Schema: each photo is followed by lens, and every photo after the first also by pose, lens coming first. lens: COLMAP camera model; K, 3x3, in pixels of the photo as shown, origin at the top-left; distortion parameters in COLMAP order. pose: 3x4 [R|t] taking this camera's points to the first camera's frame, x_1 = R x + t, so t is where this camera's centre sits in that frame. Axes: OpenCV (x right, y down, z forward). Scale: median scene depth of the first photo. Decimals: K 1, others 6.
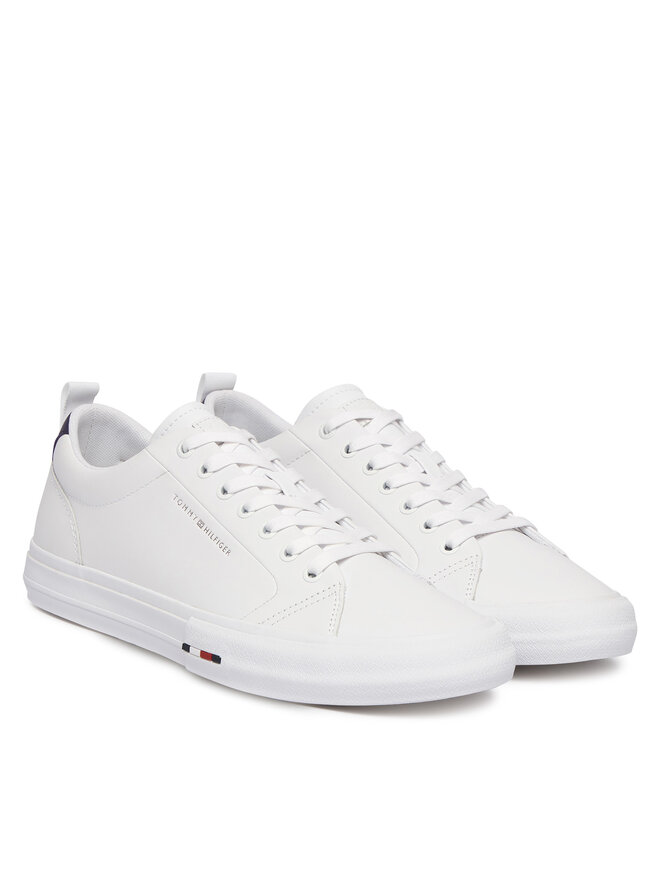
lens RADIAL K [[2099.9, 0, 330.0], [0, 2099.9, 440.0], [0, 0, 1]] dist [-0.500102, -0.000628]
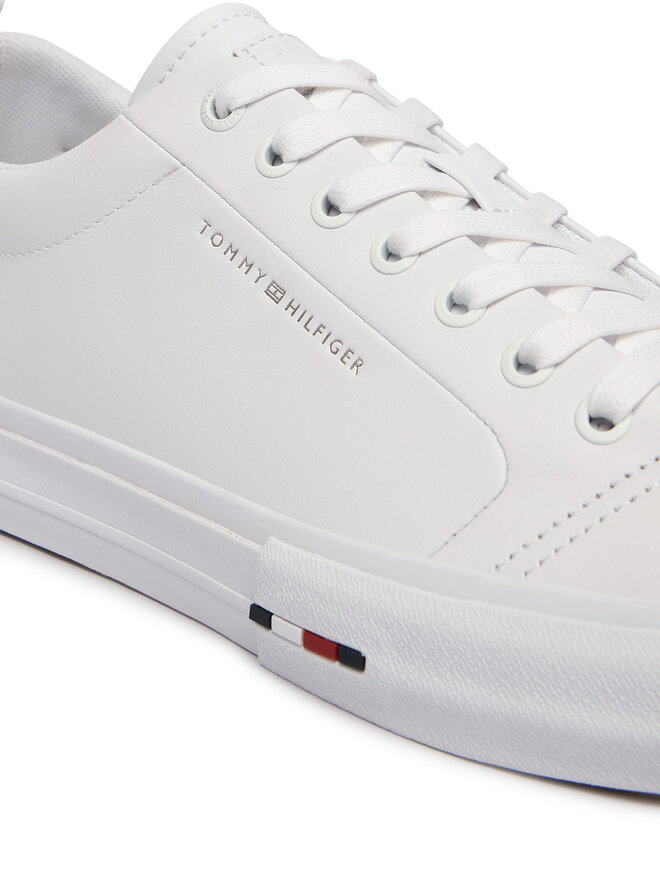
lens RADIAL K [[2481.6, 0, 330.0], [0, 2481.6, 440.0], [0, 0, 1]] dist [0.036471, -0.577187]
pose [[0.998945, -0.045874, 0.001989, -0.053790], [0.045305, 0.991753, 0.119886, 0.011764], [-0.007473, -0.119669, 0.992786, 0.526819]]
